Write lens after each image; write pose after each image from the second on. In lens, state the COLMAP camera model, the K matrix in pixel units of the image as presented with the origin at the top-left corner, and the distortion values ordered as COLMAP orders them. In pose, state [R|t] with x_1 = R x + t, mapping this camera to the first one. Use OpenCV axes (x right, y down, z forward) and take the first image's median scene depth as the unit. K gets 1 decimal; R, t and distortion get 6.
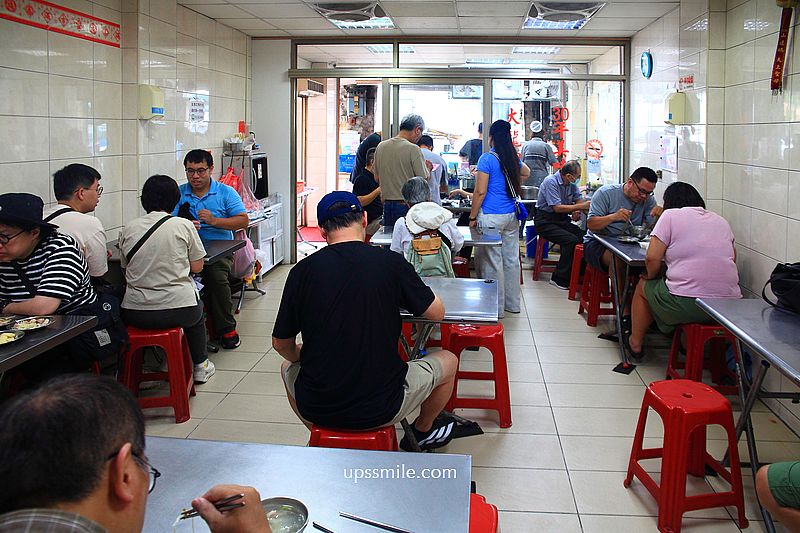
lens RADIAL K [[759.9, 0, 402.9], [0, 759.9, 216.5], [0, 0, 1]] dist [-0.189280, 0.567447]
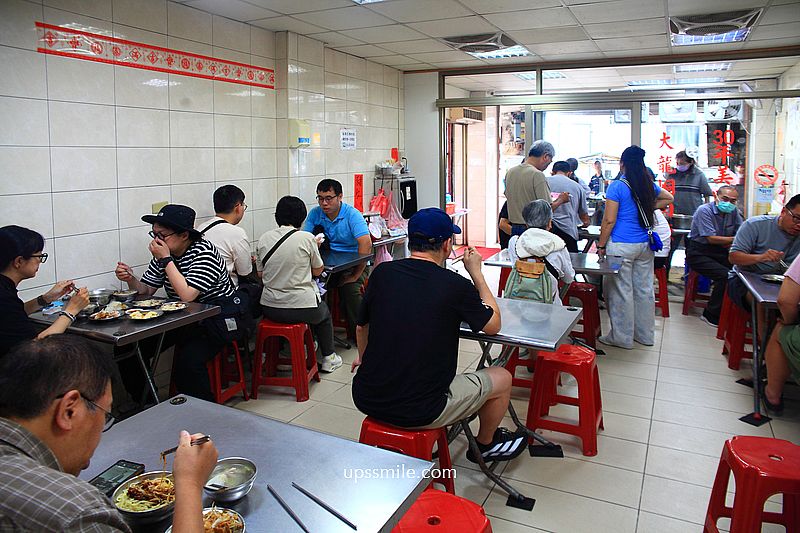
lens RADIAL K [[731.7, 0, 399.3], [0, 731.7, 280.5], [0, 0, 1]] dist [-0.083837, 0.162136]
pose [[0.890763, 0.073584, -0.448471, 0.294253], [-0.044332, 0.996168, 0.075397, -0.012587], [0.452300, -0.047280, 0.890612, 0.027429]]
